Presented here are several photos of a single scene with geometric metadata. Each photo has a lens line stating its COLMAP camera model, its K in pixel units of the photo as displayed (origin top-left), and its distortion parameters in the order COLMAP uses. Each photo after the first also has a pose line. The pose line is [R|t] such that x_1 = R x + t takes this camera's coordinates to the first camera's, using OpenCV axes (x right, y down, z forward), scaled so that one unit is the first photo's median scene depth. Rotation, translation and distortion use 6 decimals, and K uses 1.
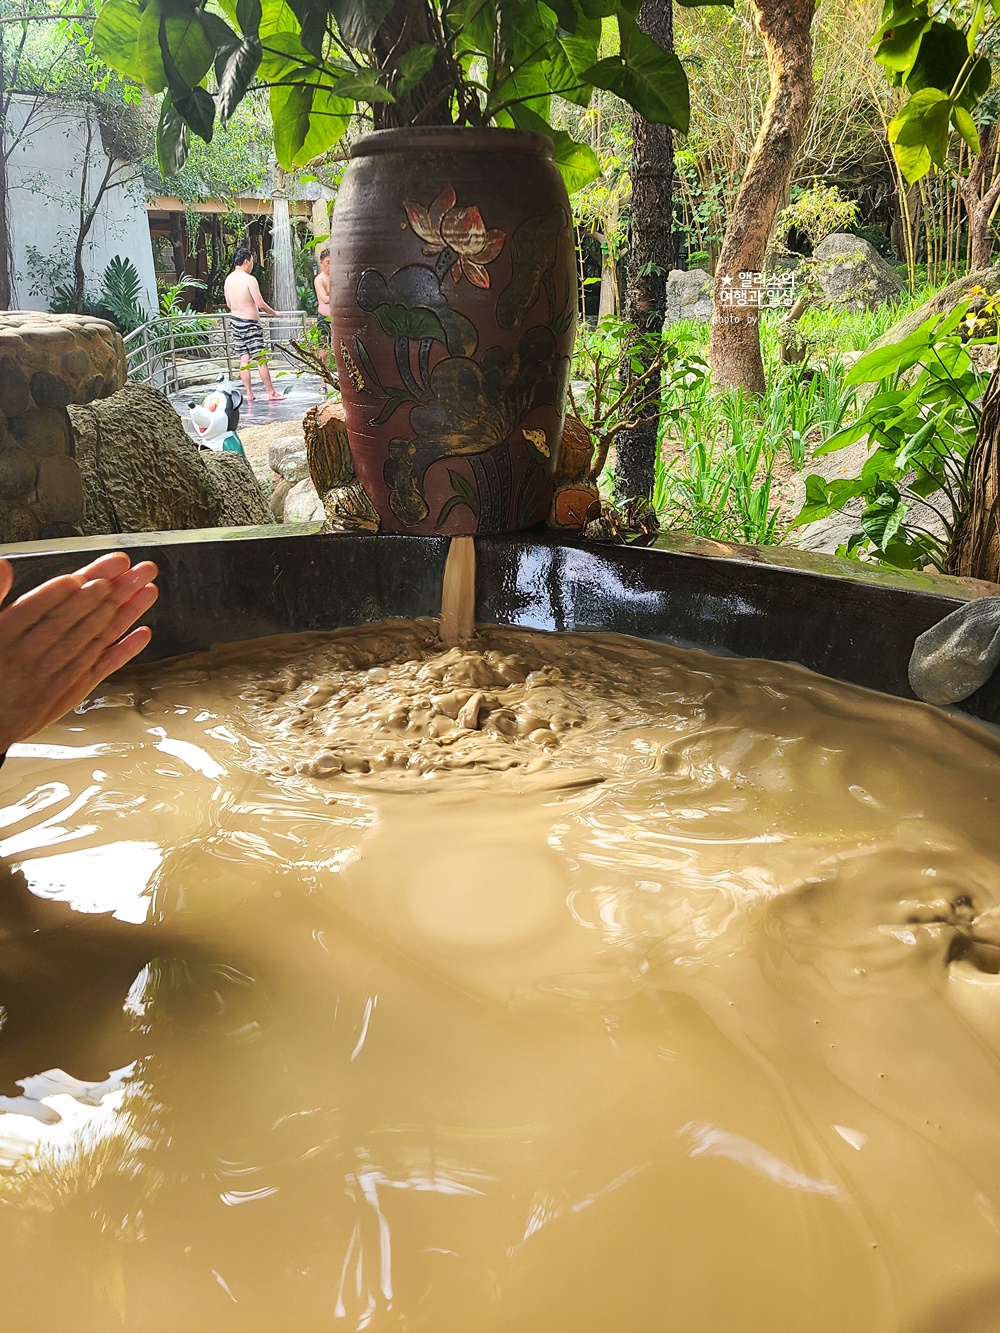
lens RADIAL K [[1025.8, 0, 488.6], [0, 1025.8, 663.1], [0, 0, 1]] dist [0.055744, -0.051115]
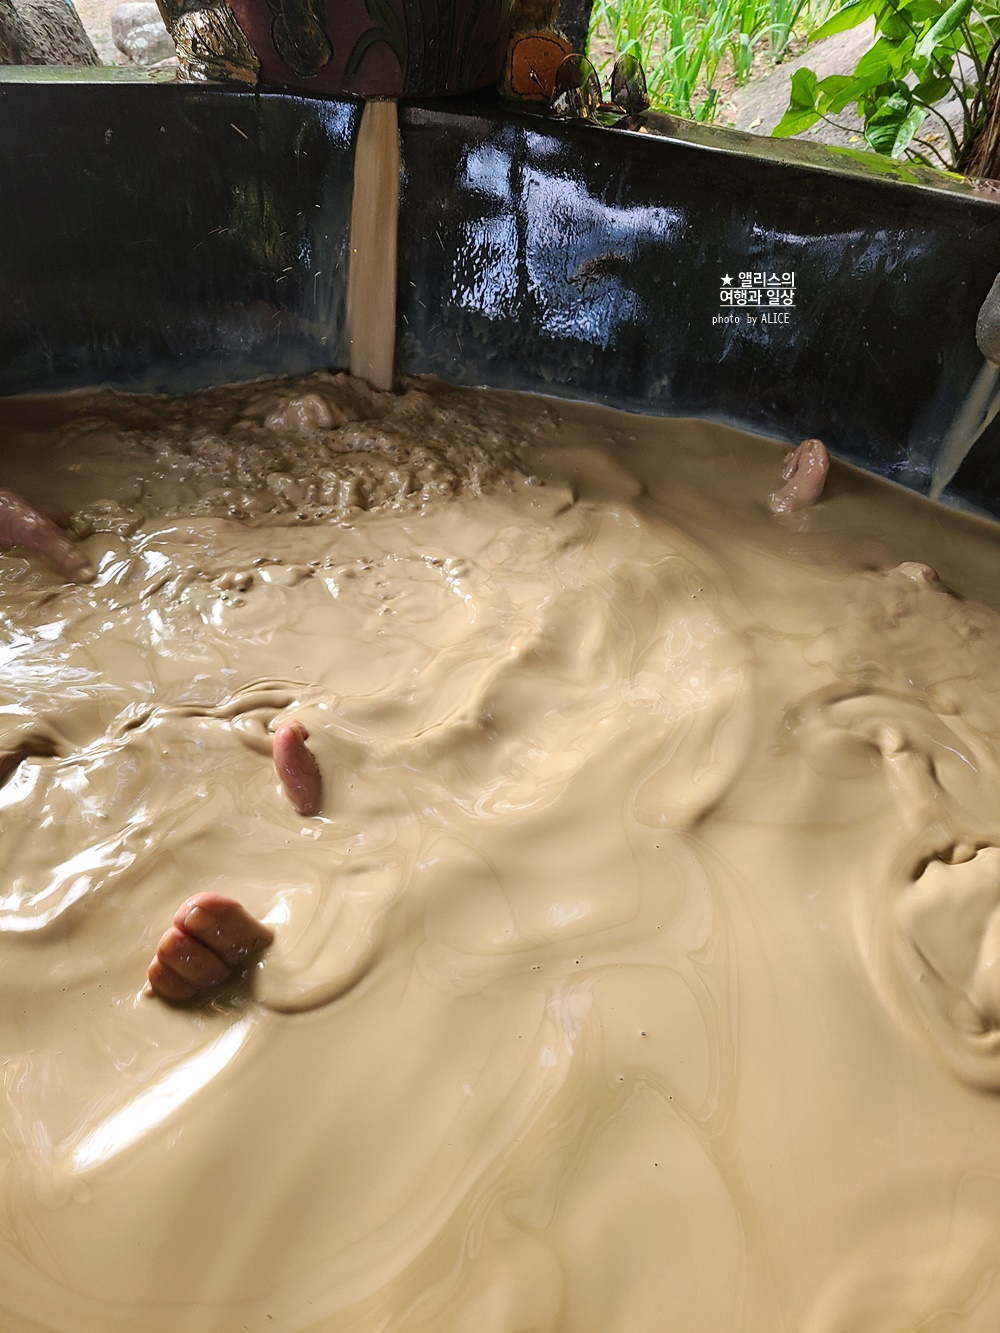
lens RADIAL K [[1025.8, 0, 503.4], [0, 1025.8, 667.9], [0, 0, 1]] dist [0.055744, -0.051115]
pose [[0.993373, -0.006574, 0.114746, -0.017125], [-0.030875, 0.946401, 0.321515, 0.008080], [-0.110710, -0.322927, 0.939926, 0.129751]]
